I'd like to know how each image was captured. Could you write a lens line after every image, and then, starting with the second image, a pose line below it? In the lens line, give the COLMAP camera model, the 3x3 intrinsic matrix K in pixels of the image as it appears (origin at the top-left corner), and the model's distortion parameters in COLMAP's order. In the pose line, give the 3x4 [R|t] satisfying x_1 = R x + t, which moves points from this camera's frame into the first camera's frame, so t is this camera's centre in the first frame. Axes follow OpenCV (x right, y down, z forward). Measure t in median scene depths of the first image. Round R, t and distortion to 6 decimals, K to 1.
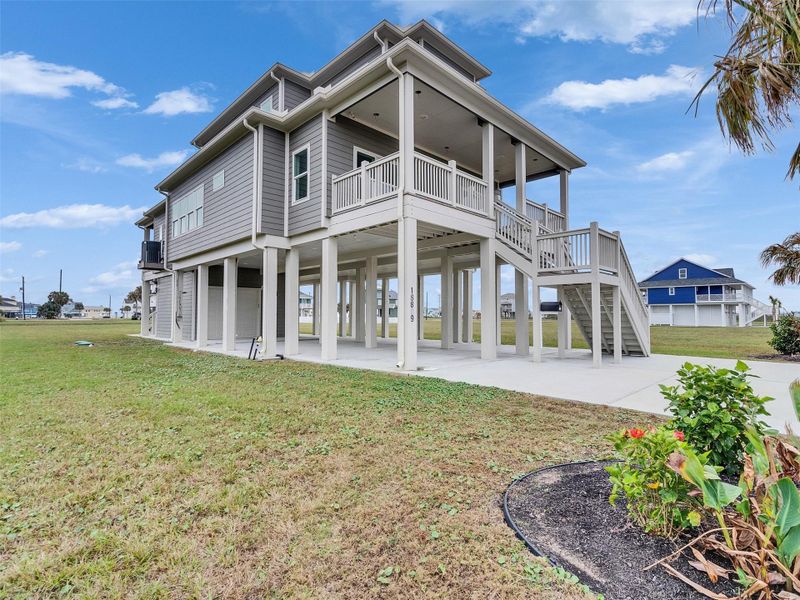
lens RADIAL K [[412.7, 0, 393.2], [0, 412.7, 300.3], [0, 0, 1]] dist [-0.003371, 0.002538]
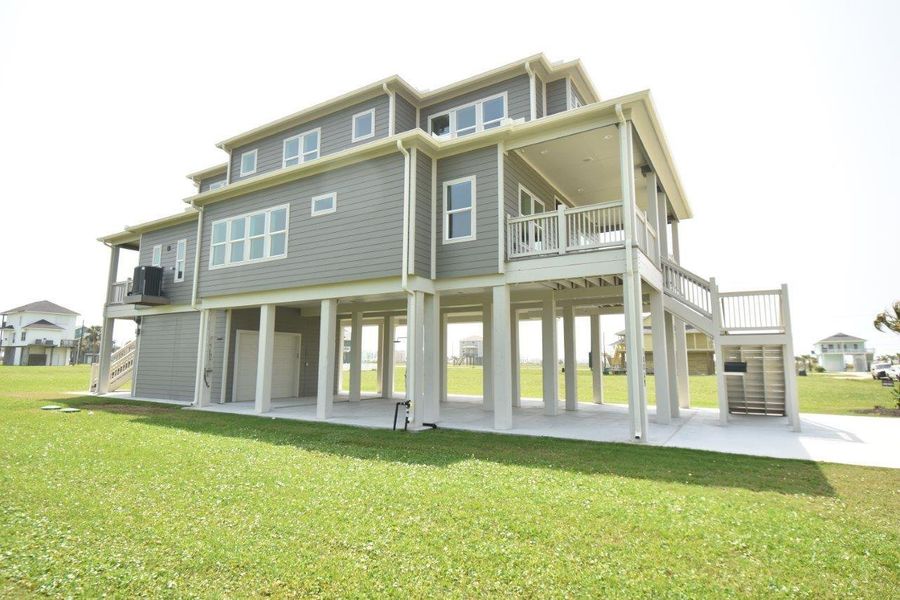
lens RADIAL K [[484.7, 0, 450.1], [0, 484.7, 293.8], [0, 0, 1]] dist [-0.000092, -0.000077]
pose [[0.966489, 0.038747, 0.253768, -0.492718], [-0.014311, 0.995139, -0.097439, -0.030723], [-0.256310, 0.090542, 0.962345, 0.046124]]
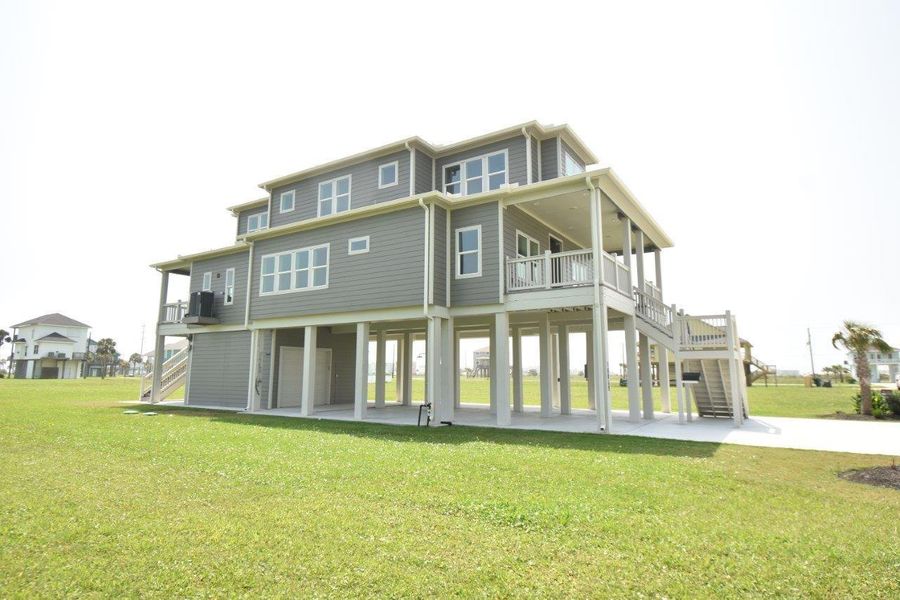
lens RADIAL K [[526.6, 0, 448.6], [0, 526.6, 289.3], [0, 0, 1]] dist [0.002689, -0.000108]
pose [[0.973314, 0.037071, 0.226462, -0.584869], [-0.010599, 0.993075, -0.117006, -0.043630], [-0.229231, 0.111484, 0.966967, -0.316048]]
